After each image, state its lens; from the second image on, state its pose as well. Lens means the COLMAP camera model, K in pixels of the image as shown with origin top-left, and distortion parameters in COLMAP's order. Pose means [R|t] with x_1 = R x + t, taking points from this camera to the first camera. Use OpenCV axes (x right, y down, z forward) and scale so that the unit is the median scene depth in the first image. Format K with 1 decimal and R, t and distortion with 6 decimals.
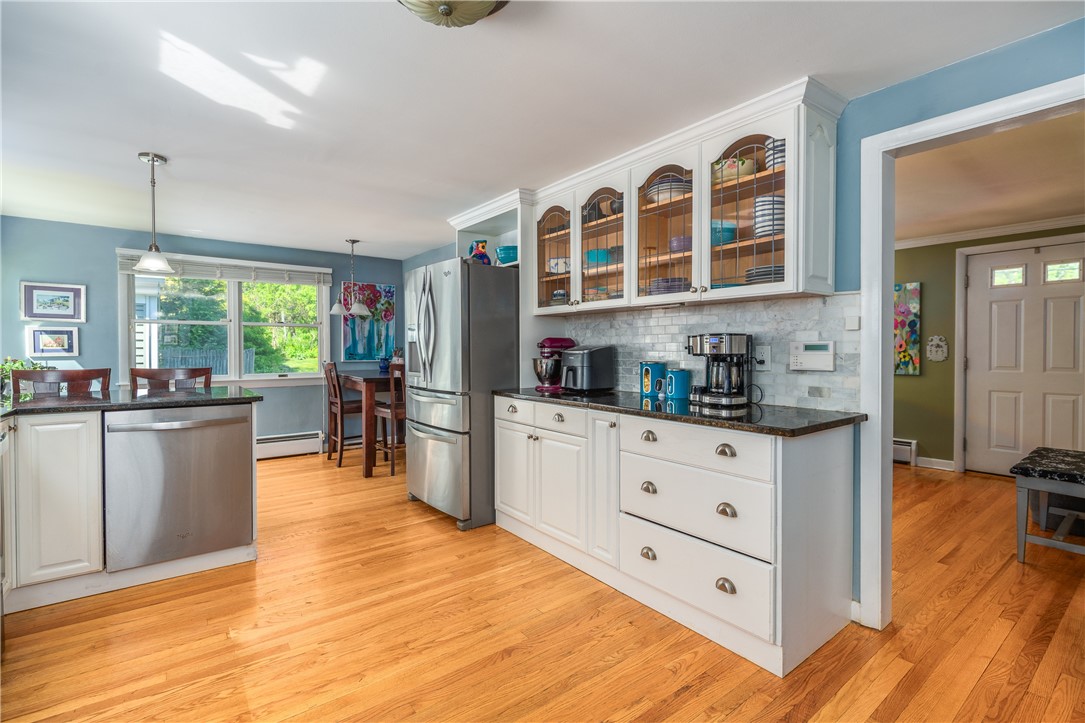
lens RADIAL K [[497.9, 0, 544.8], [0, 497.9, 361.0], [0, 0, 1]] dist [-0.001202, -0.000925]
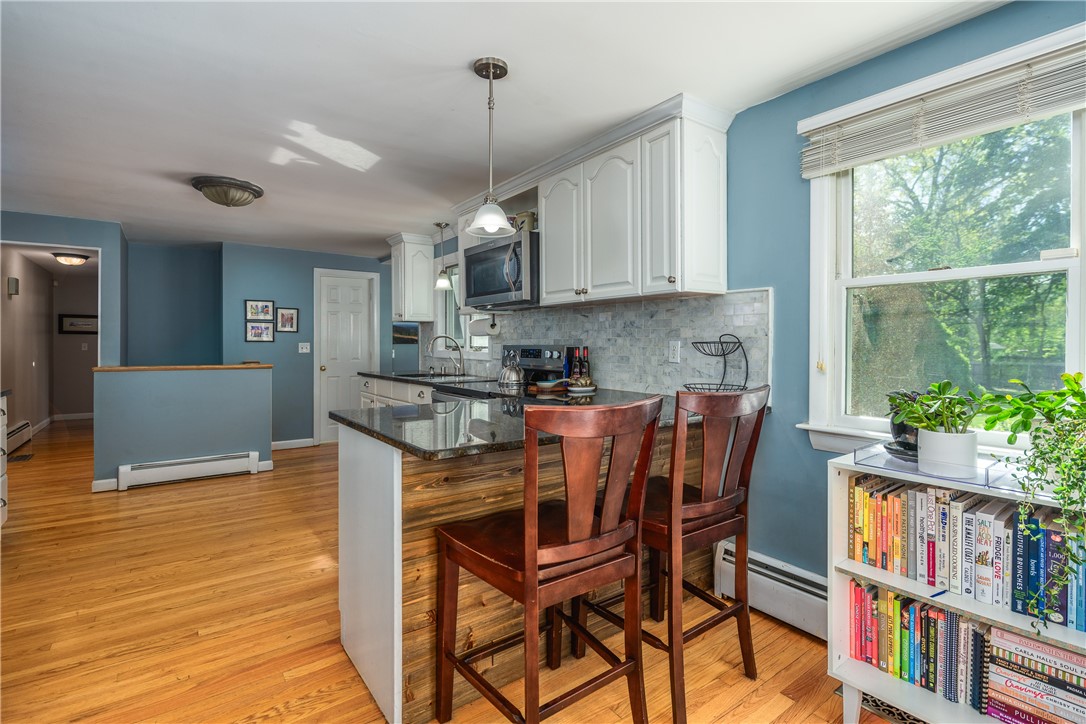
lens RADIAL K [[498.4, 0, 550.6], [0, 498.4, 336.1], [0, 0, 1]] dist [-0.001202, -0.000925]
pose [[-0.999988, -0.002358, 0.004398, -0.584305], [-0.002324, 0.999966, 0.007895, -0.031509], [-0.004417, 0.007885, -0.999959, 1.128898]]
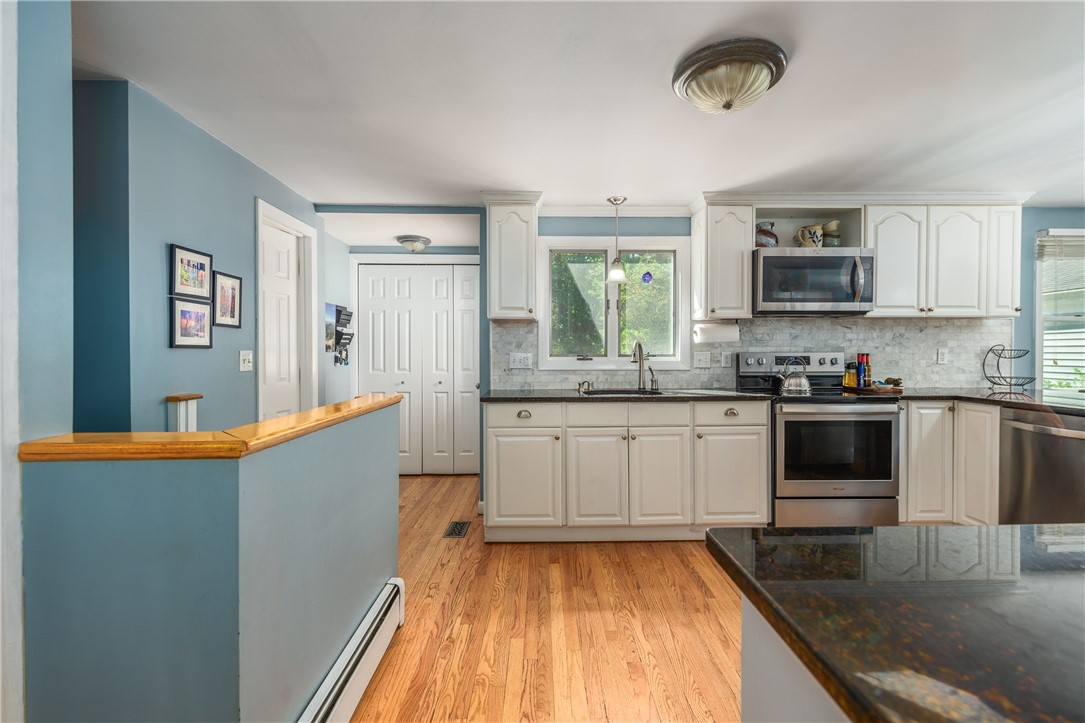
lens RADIAL K [[497.9, 0, 552.0], [0, 497.9, 358.4], [0, 0, 1]] dist [-0.001202, -0.000925]
pose [[-0.593606, 0.012120, -0.804665, 0.393097], [-0.018361, 0.999422, 0.028598, -0.016710], [0.804546, 0.031750, -0.593041, 0.471696]]
